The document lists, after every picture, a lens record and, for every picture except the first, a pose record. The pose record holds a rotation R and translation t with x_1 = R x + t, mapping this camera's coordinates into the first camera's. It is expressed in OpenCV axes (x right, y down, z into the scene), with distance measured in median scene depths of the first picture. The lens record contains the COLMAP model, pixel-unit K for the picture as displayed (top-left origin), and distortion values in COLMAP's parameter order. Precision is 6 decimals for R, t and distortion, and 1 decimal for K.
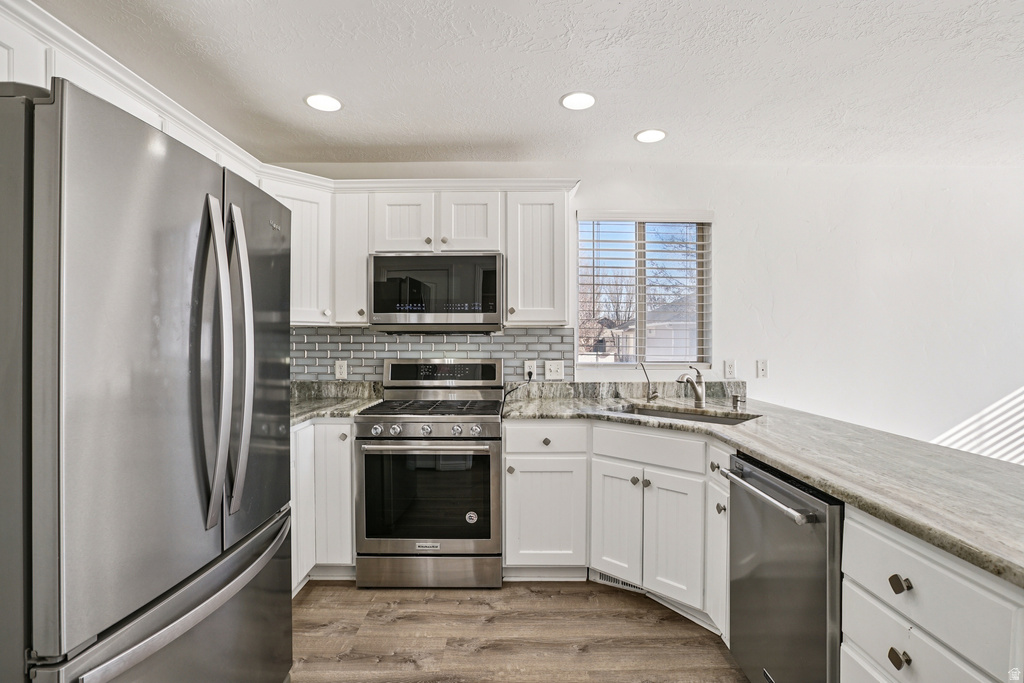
lens RADIAL K [[487.2, 0, 512.0], [0, 487.2, 341.5], [0, 0, 1]] dist [-0.065135, 0.032010]
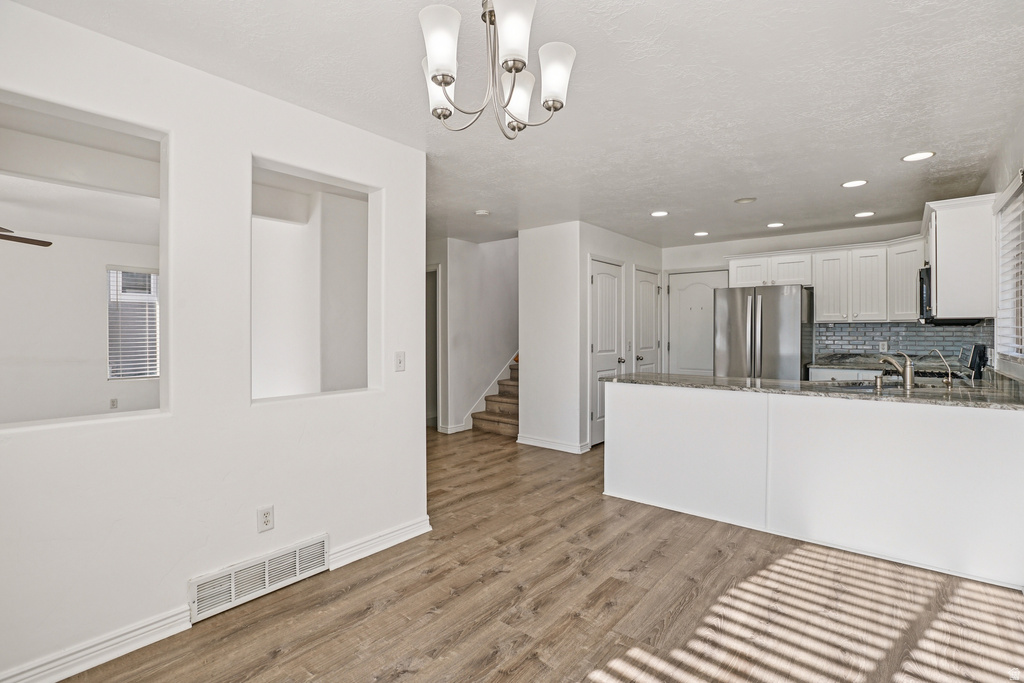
lens RADIAL K [[467.3, 0, 512.5], [0, 467.3, 347.3], [0, 0, 1]] dist [-0.055015, 0.019344]
pose [[-0.646324, 0.028904, -0.762516, 1.734859], [0.005074, 0.999423, 0.033584, -0.003562], [0.763046, 0.017837, -0.646098, 0.936067]]
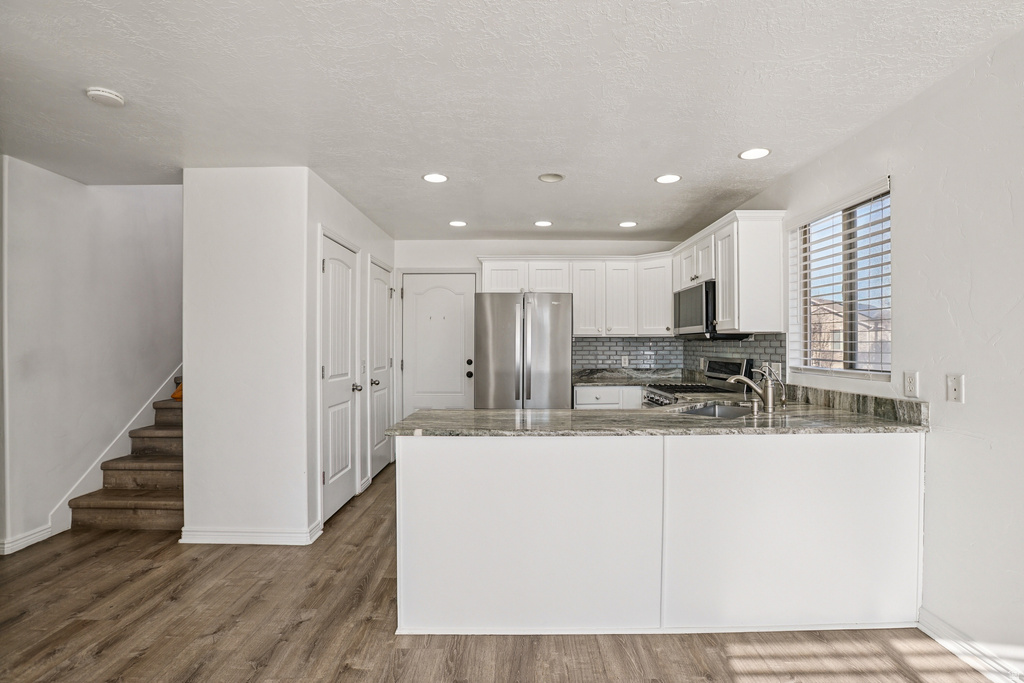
lens RADIAL K [[467.3, 0, 512.5], [0, 467.3, 347.3], [0, 0, 1]] dist [-0.055015, 0.019344]
pose [[-0.003014, 0.005067, -0.999983, 1.274796], [0.003131, 0.999982, 0.005057, -0.003959], [0.999991, -0.003116, -0.003030, 0.446642]]
